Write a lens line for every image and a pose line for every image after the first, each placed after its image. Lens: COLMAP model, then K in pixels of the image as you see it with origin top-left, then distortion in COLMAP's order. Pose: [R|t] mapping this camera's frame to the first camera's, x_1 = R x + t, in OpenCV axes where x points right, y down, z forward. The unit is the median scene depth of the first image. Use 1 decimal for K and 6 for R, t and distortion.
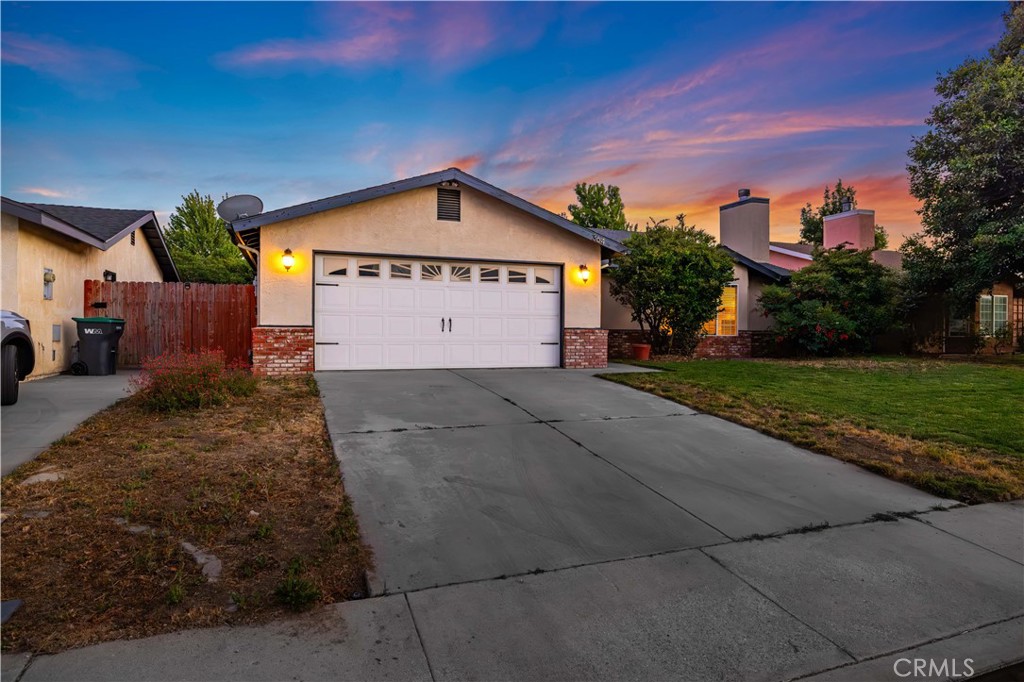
lens RADIAL K [[549.4, 0, 512.1], [0, 549.4, 327.7], [0, 0, 1]] dist [0.002405, 0.000357]
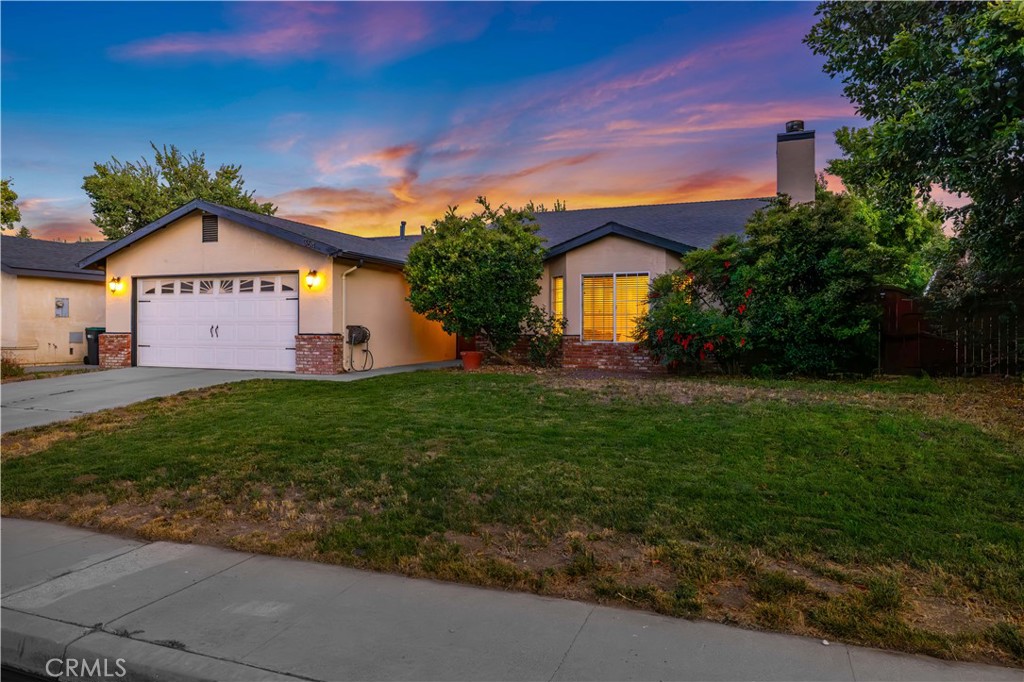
lens RADIAL K [[673.3, 0, 512.0], [0, 673.3, 341.0], [0, 0, 1]] dist [-0.002447, -0.000934]
pose [[0.761865, 0.001616, -0.647734, 1.272314], [0.003024, 0.999977, 0.006051, 0.008644], [0.647729, -0.006569, 0.761842, 0.316230]]
